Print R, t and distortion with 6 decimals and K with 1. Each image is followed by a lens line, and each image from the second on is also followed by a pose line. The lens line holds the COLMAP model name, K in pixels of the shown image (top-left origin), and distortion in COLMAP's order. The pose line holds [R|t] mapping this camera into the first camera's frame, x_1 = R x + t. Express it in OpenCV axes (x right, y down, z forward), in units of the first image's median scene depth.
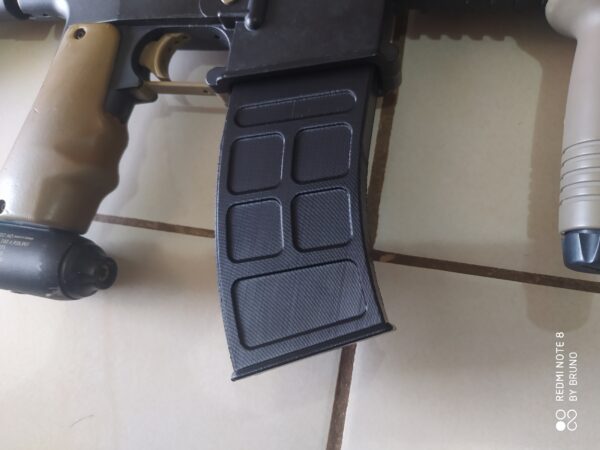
lens RADIAL K [[511.7, 0, 300.0], [0, 511.7, 225.0], [0, 0, 1]] dist [0.007851, -0.000061]
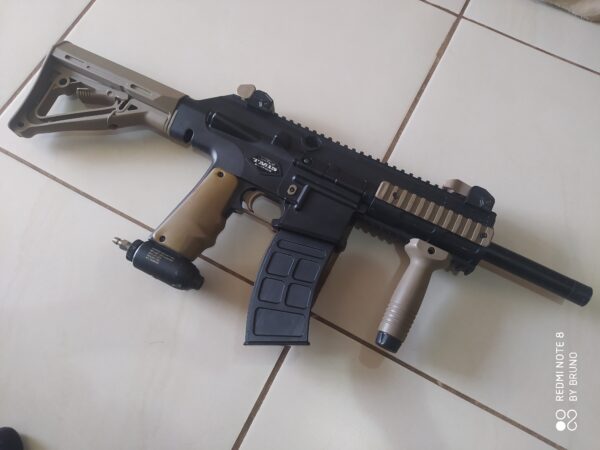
lens RADIAL K [[511.7, 0, 300.0], [0, 511.7, 225.0], [0, 0, 1]] dist [0.007851, -0.000061]
pose [[0.926892, 0.343069, 0.152231, -0.431016], [-0.341353, 0.939163, -0.038101, -0.232703], [-0.156041, -0.016649, 0.987610, -1.427475]]
